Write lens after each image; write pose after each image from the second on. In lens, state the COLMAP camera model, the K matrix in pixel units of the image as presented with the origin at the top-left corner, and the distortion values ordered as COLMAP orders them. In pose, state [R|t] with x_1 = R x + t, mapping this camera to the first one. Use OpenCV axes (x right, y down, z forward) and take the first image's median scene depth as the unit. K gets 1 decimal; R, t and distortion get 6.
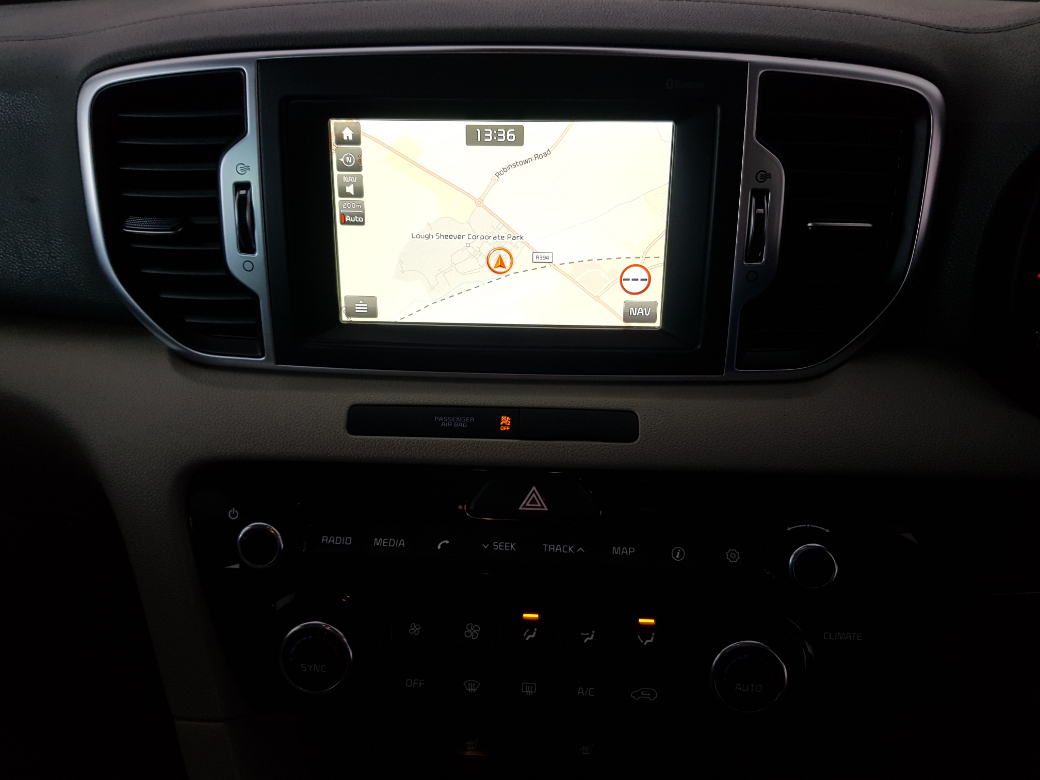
lens RADIAL K [[785.7, 0, 519.9], [0, 785.7, 350.2], [0, 0, 1]] dist [0.084167, -0.000879]
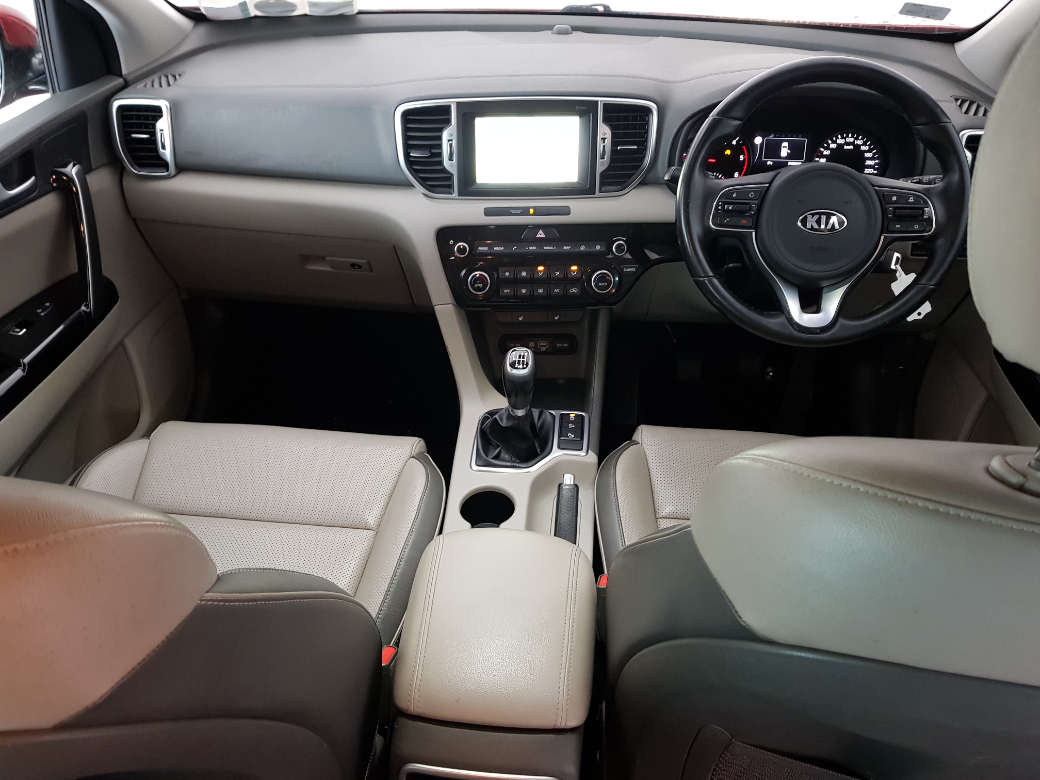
lens RADIAL K [[785.7, 0, 519.9], [0, 785.7, 350.2], [0, 0, 1]] dist [0.084167, -0.000879]
pose [[0.987535, -0.066995, 0.142429, -0.578205], [0.037884, 0.979460, 0.198048, 0.006393], [-0.152771, -0.190184, 0.969789, -2.327738]]
